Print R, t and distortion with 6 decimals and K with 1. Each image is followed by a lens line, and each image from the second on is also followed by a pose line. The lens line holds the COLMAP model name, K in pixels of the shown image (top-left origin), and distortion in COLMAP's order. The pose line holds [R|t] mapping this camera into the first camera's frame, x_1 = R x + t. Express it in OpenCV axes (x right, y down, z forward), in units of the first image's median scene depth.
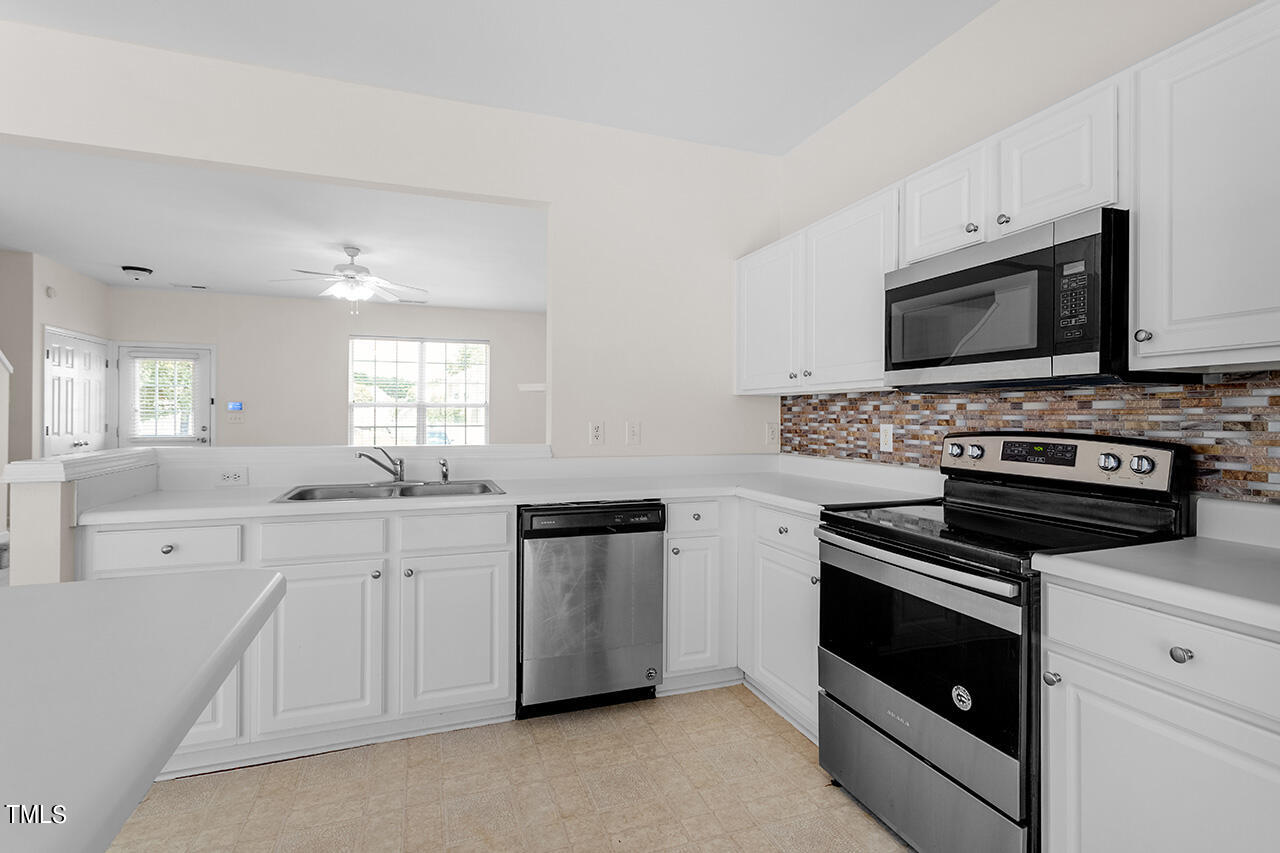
lens RADIAL K [[622.2, 0, 629.4], [0, 622.2, 415.2], [0, 0, 1]] dist [0.015627, 0.000173]
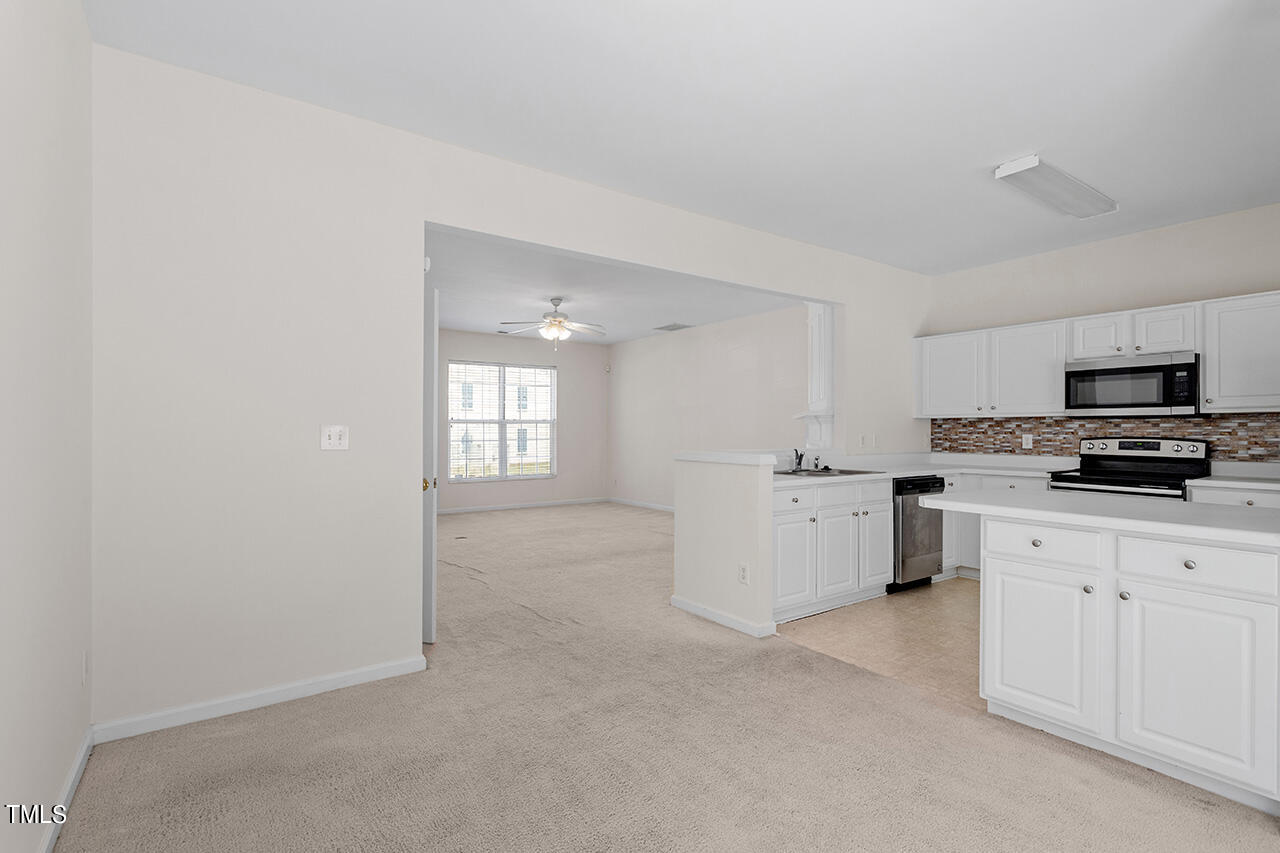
lens RADIAL K [[615.7, 0, 640.0], [0, 615.7, 426.5], [0, 0, 1]] dist [0.013955, 0.000044]
pose [[0.962068, -0.000619, 0.272809, -1.567671], [0.002128, 0.999984, -0.005235, -0.002943], [-0.272802, 0.005617, 0.962054, -0.638349]]
